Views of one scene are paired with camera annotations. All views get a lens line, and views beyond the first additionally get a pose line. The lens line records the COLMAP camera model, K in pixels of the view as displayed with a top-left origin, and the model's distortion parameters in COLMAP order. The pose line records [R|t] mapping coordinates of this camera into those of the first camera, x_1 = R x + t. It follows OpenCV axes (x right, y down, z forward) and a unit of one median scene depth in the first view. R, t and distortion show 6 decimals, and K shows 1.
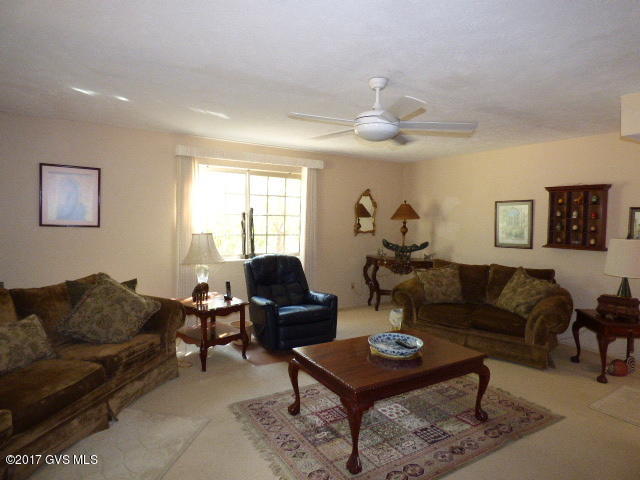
lens RADIAL K [[390.0, 0, 325.1], [0, 390.0, 238.4], [0, 0, 1]] dist [-0.013760, 0.003637]
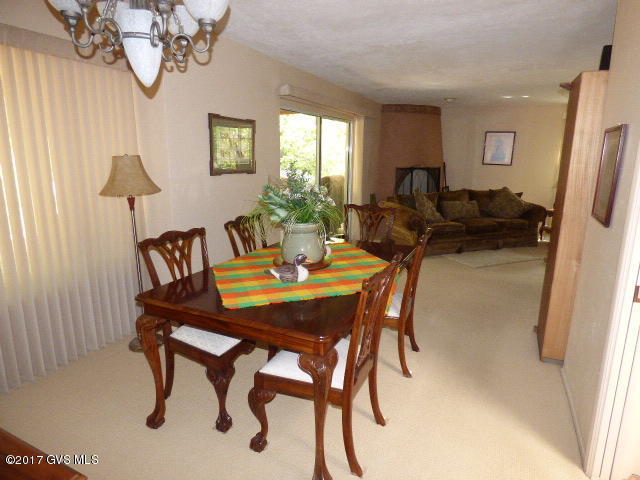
lens RADIAL K [[390.0, 0, 321.2], [0, 390.0, 238.6], [0, 0, 1]] dist [-0.013760, 0.003637]
pose [[0.510573, 0.162334, -0.844371, 0.562285], [-0.040761, 0.985482, 0.164815, 0.045701], [0.858868, -0.049732, 0.509777, -0.713516]]
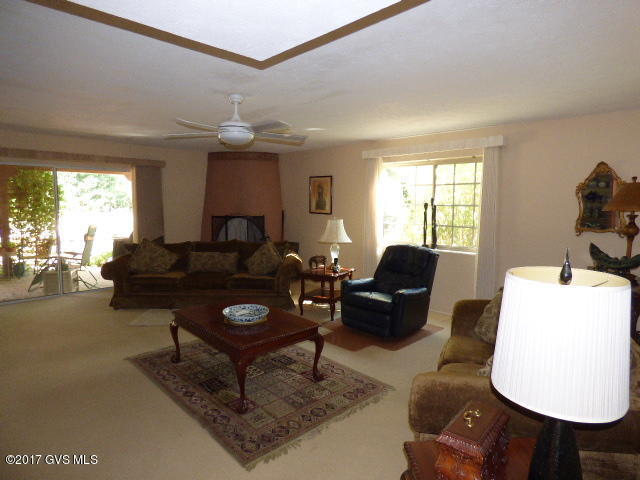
lens RADIAL K [[390.0, 0, 326.8], [0, 390.0, 241.6], [0, 0, 1]] dist [-0.013760, 0.003637]
pose [[0.204015, 0.080067, -0.975688, 0.971951], [-0.054161, 0.996046, 0.070413, -0.031043], [0.977468, 0.038479, 0.207545, 0.699858]]
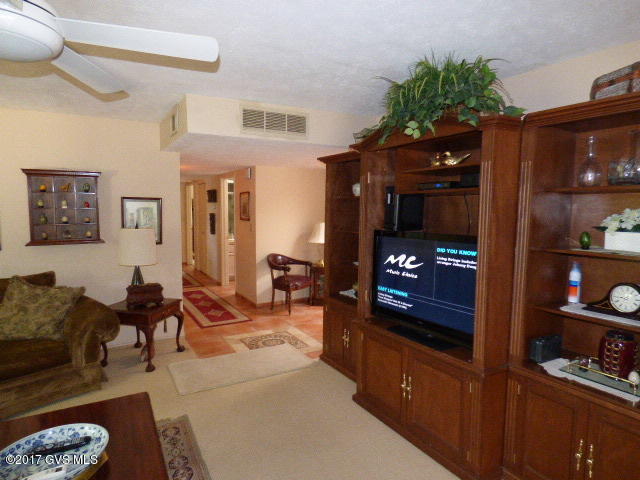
lens RADIAL K [[390.0, 0, 323.9], [0, 390.0, 242.7], [0, 0, 1]] dist [-0.013760, 0.003637]
pose [[0.049294, -0.106771, 0.993061, -0.212885], [0.045677, 0.993470, 0.104548, -0.043909], [-0.997739, 0.040207, 0.053849, 0.416763]]
